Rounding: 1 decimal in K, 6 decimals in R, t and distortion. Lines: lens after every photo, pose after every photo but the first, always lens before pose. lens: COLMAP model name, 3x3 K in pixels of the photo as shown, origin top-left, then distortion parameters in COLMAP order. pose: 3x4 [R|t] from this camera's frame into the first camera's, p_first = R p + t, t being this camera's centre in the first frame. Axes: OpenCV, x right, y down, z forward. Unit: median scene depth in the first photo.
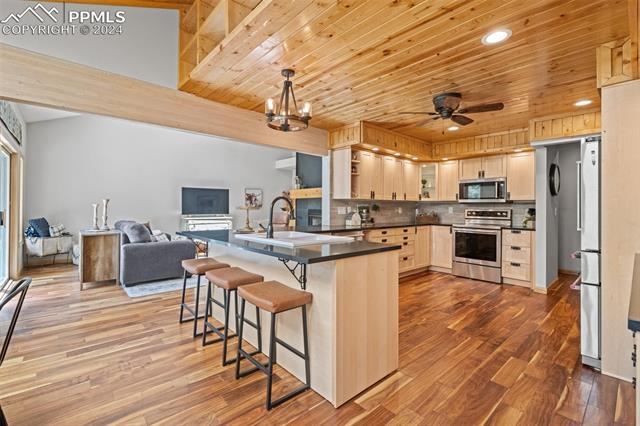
lens RADIAL K [[288.9, 0, 320.8], [0, 288.9, 207.8], [0, 0, 1]] dist [0.001229, -0.000537]
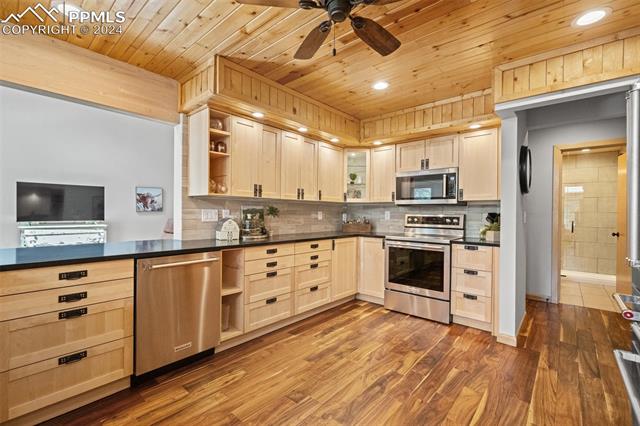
lens RADIAL K [[288.9, 0, 318.9], [0, 288.9, 215.2], [0, 0, 1]] dist [0.001229, -0.000537]
pose [[0.992803, 0.001753, 0.119742, 0.230904], [-0.002417, 0.999982, 0.005404, 0.005213], [-0.119731, -0.005654, 0.992790, 0.357151]]
